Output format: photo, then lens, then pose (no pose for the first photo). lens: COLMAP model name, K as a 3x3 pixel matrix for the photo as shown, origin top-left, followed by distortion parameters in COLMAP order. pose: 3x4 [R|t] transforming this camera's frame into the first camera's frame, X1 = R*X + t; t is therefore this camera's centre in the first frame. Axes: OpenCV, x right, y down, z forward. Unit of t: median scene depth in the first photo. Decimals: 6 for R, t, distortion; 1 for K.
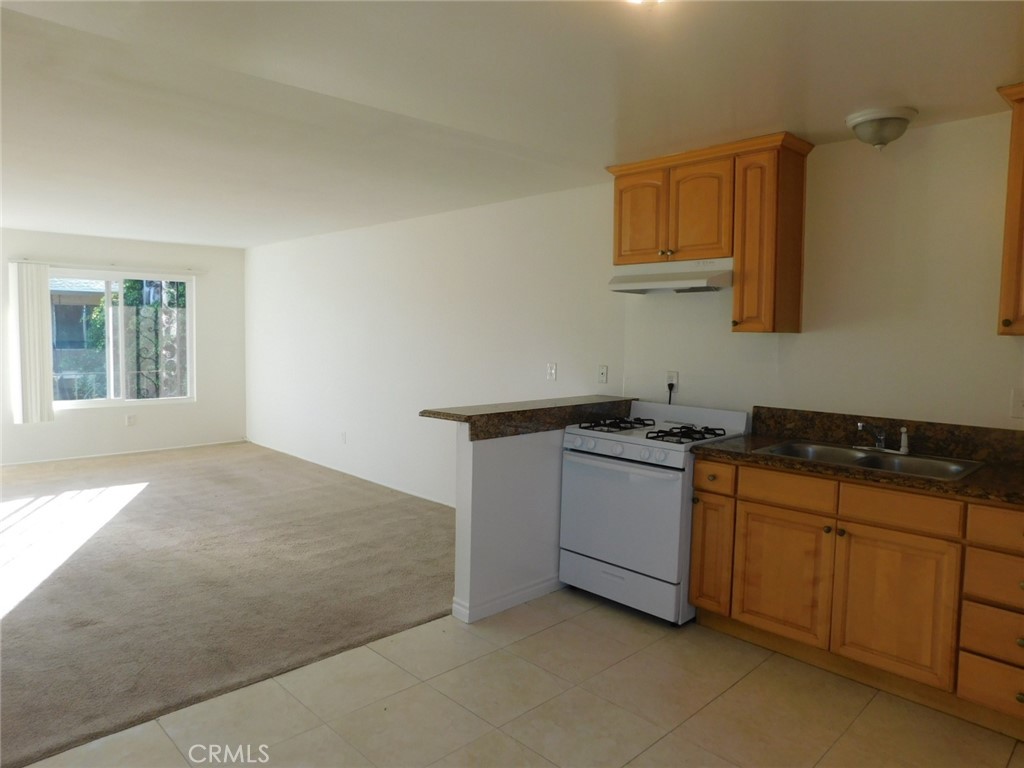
lens RADIAL K [[675.3, 0, 512.0], [0, 675.3, 384.0], [0, 0, 1]] dist [-0.066231, 0.049041]
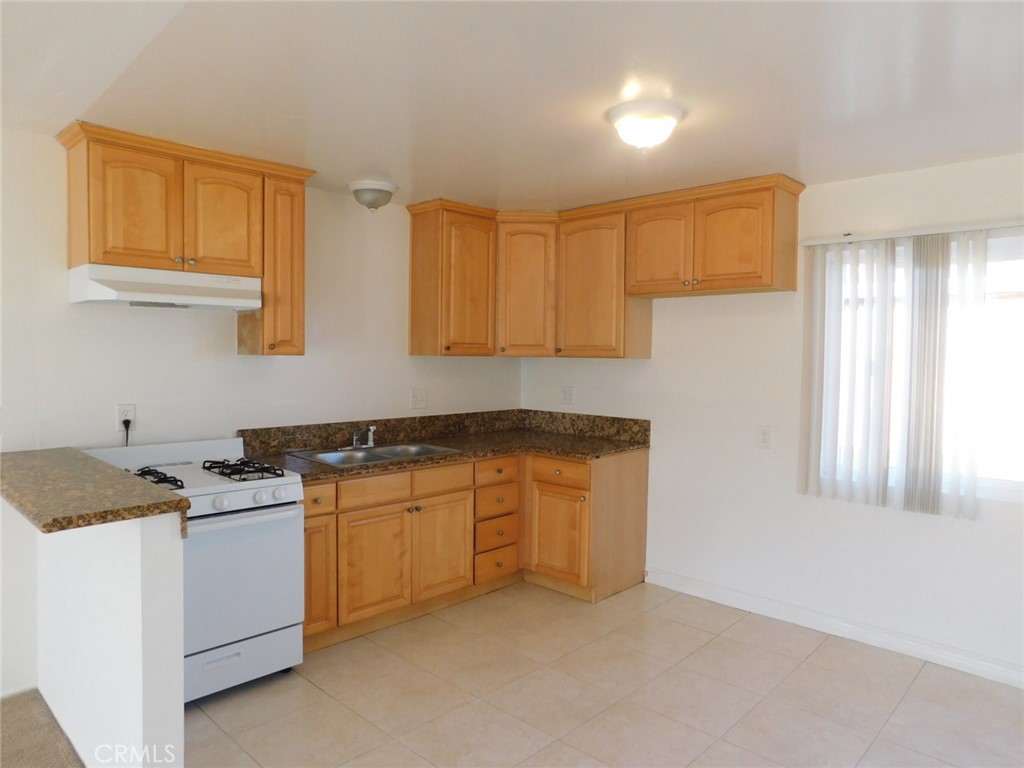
lens RADIAL K [[675.3, 0, 512.0], [0, 675.3, 384.0], [0, 0, 1]] dist [-0.066231, 0.049041]
pose [[-0.033119, -0.063155, 0.997454, -0.579345], [0.063078, 0.995880, 0.065150, -0.068016], [-0.997459, 0.065075, -0.028999, 0.594509]]
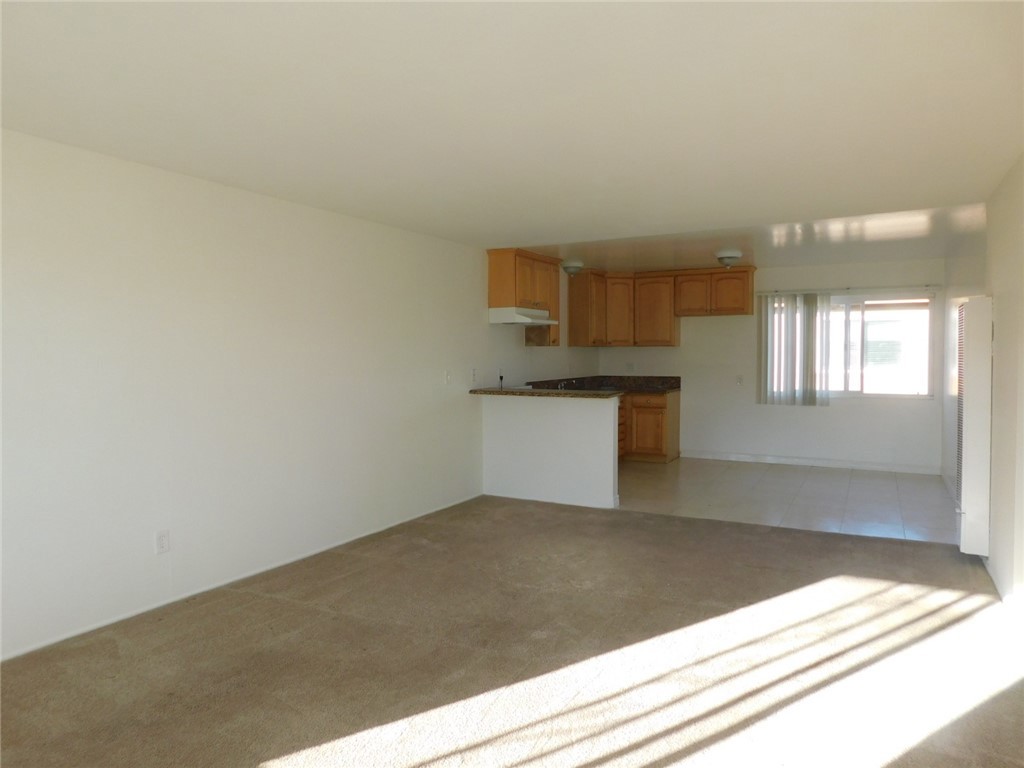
lens RADIAL K [[675.3, 0, 512.0], [0, 675.3, 384.0], [0, 0, 1]] dist [-0.066231, 0.049041]
pose [[-0.294247, -0.060630, 0.953804, -1.481673], [0.073228, 0.993622, 0.085752, -0.132727], [-0.952920, 0.095077, -0.287931, 1.539621]]
